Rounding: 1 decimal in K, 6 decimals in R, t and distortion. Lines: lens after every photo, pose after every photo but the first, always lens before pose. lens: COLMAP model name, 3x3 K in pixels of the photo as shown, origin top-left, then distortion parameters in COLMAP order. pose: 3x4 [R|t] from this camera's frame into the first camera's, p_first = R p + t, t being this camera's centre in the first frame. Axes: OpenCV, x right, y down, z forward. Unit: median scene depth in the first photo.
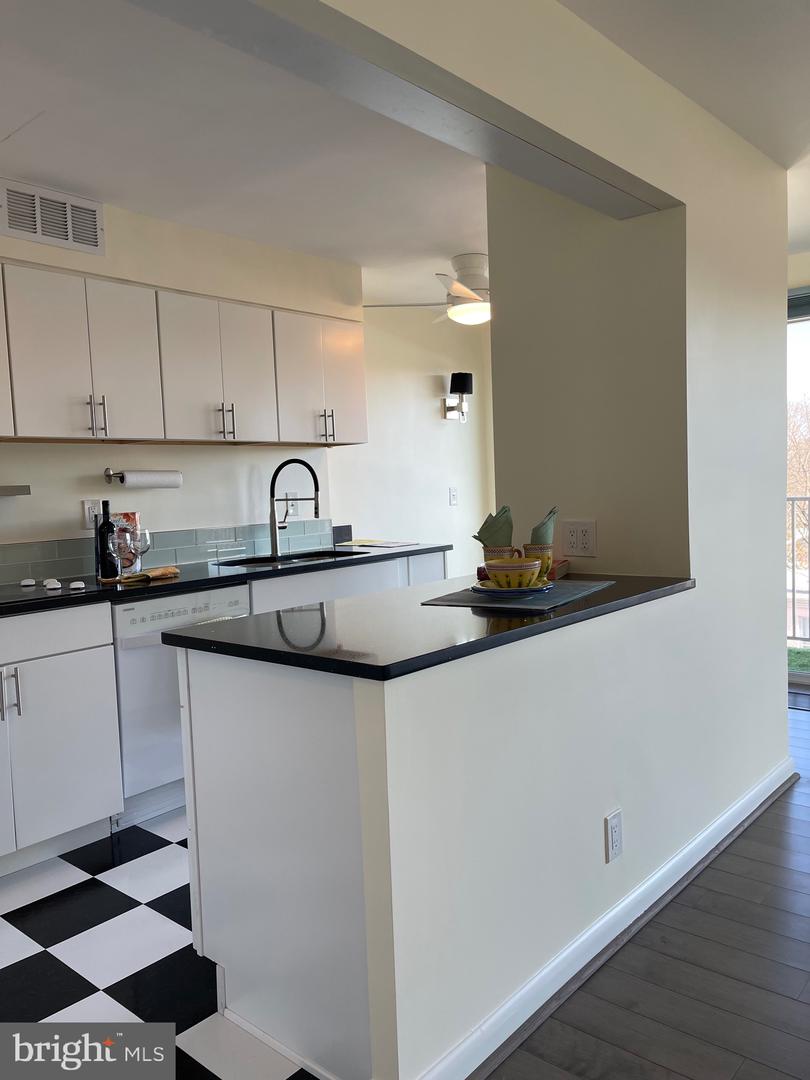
lens RADIAL K [[793.7, 0, 440.2], [0, 793.7, 540.3], [0, 0, 1]] dist [0.056779, -0.095916]
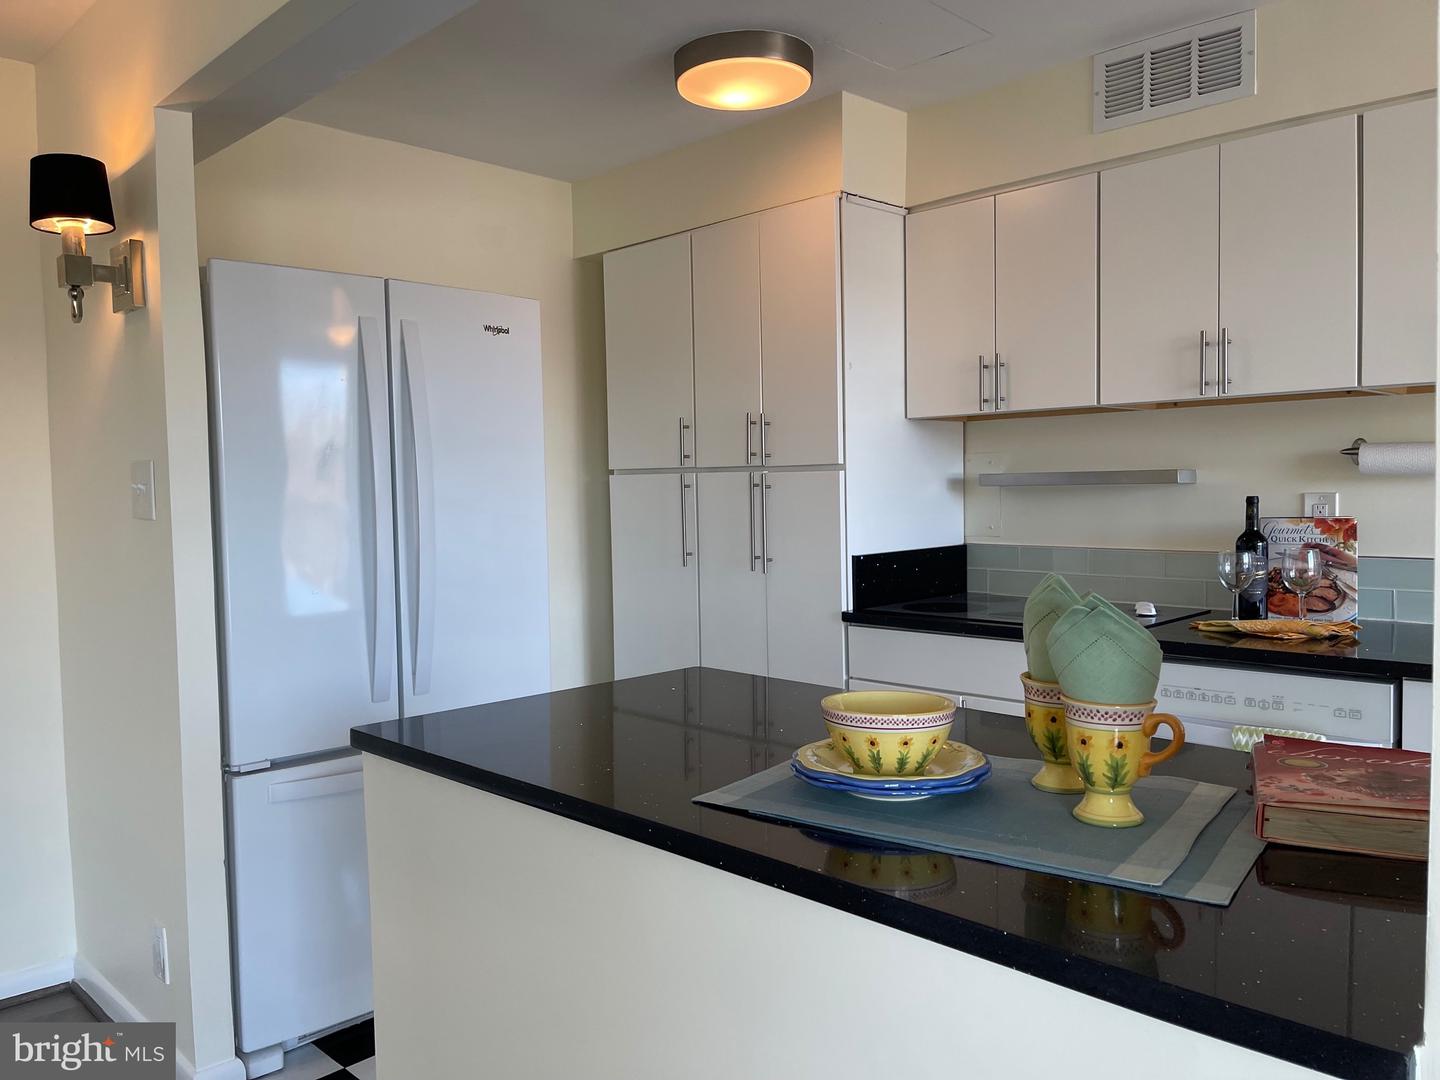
lens RADIAL K [[1058.3, 0, 724.9], [0, 1058.3, 543.6], [0, 0, 1]] dist [0.056779, -0.095916]
pose [[-0.092042, 0.097965, -0.990924, 0.457485], [-0.050484, 0.993410, 0.102900, -0.081158], [0.994475, 0.059497, -0.086490, 0.701634]]
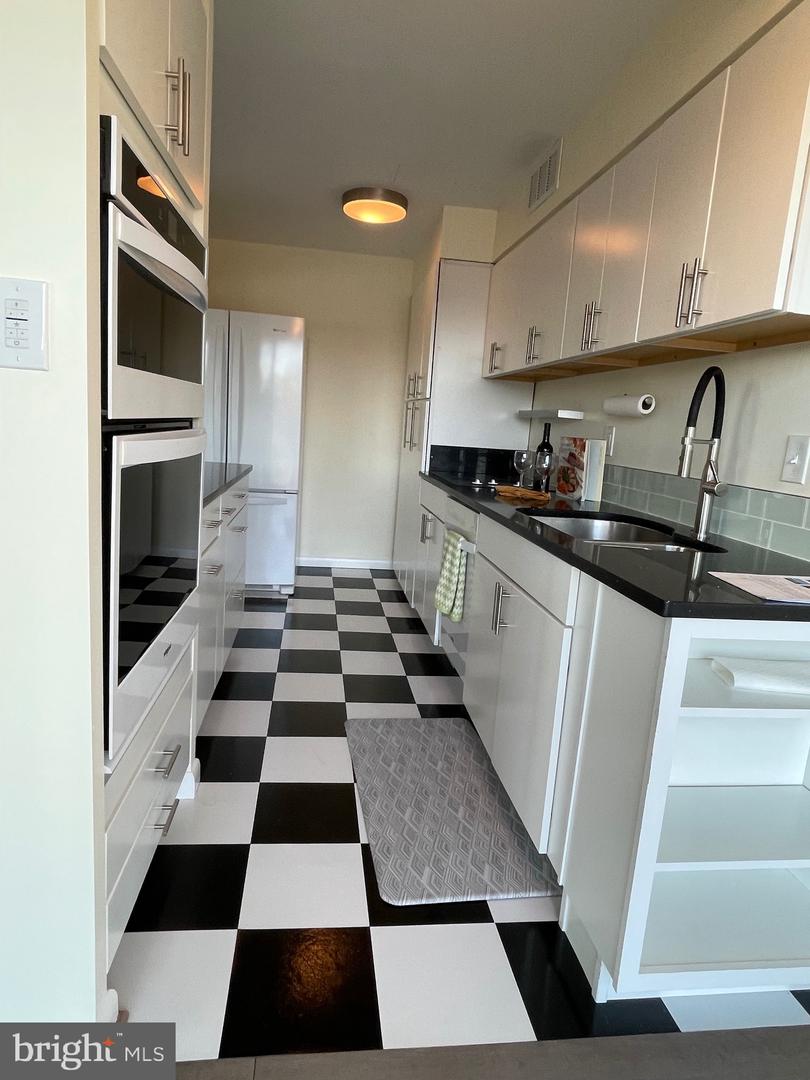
lens RADIAL K [[638.1, 0, 404.1], [0, 638.1, 523.7], [0, 0, 1]] dist [0.003838, 0.000604]
pose [[-0.686801, 0.103165, -0.719487, 0.379947], [-0.099286, 0.967282, 0.233471, -0.105627], [0.720032, 0.231783, -0.654087, 1.531344]]
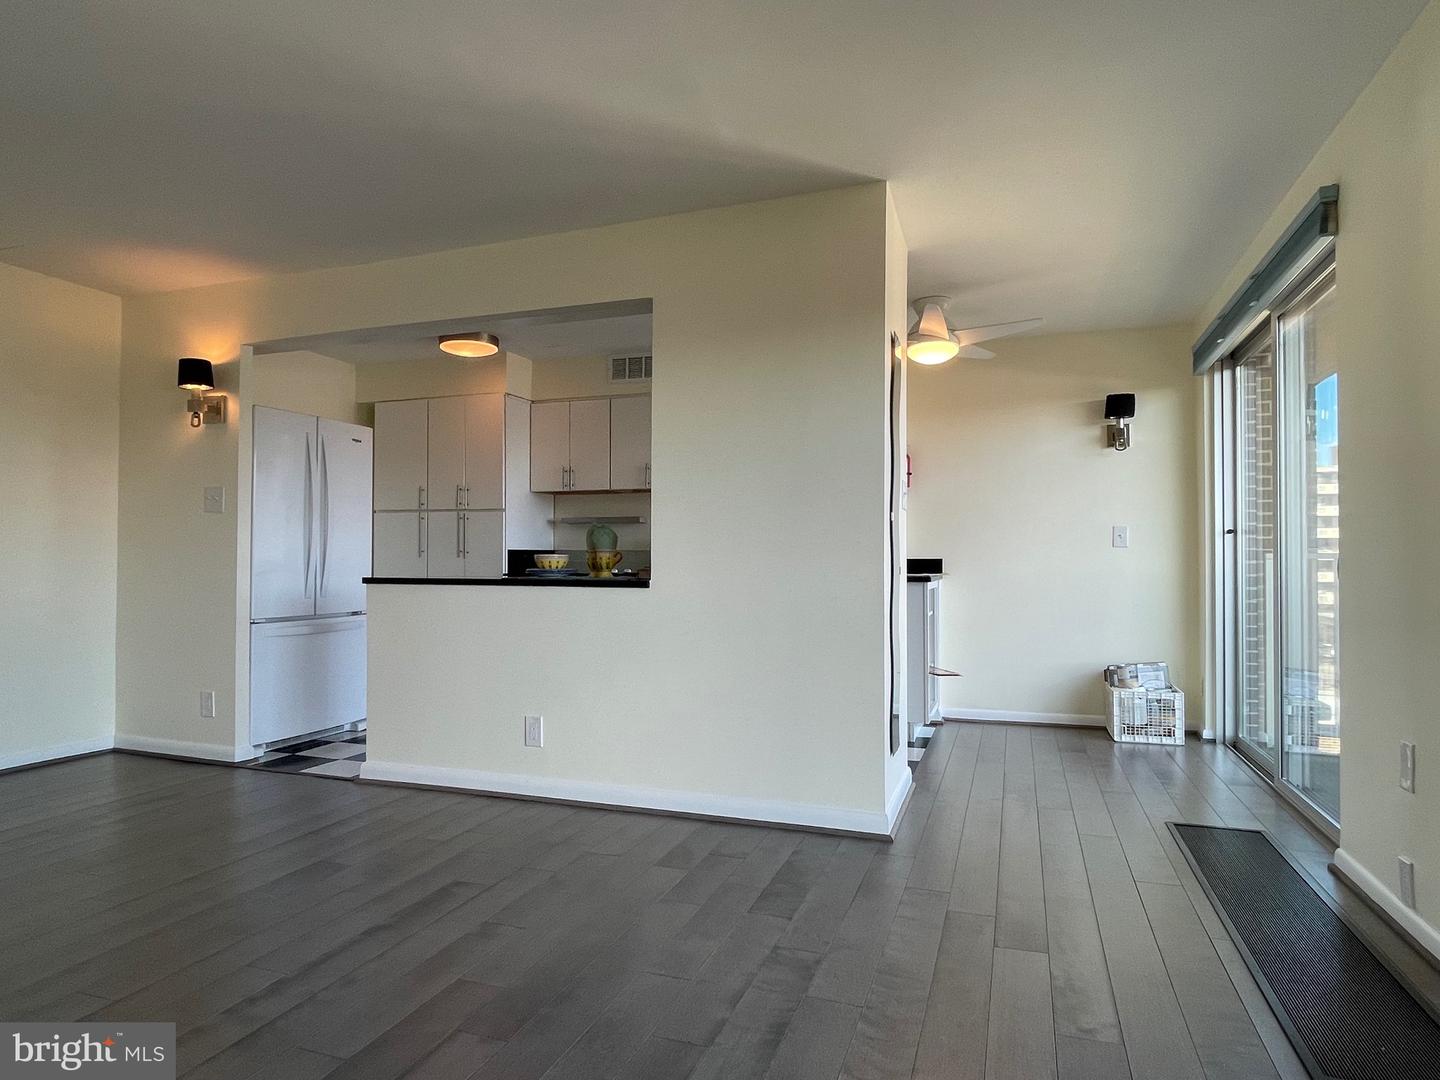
lens RADIAL K [[850.8, 0, 720.0], [0, 850.8, 540.0], [0, 0, 1]] dist [0.003838, 0.000604]
pose [[0.350496, 0.016680, -0.936416, 1.332336], [-0.084131, 0.996360, -0.013742, -0.005619], [0.932778, 0.083598, 0.350623, 0.517351]]
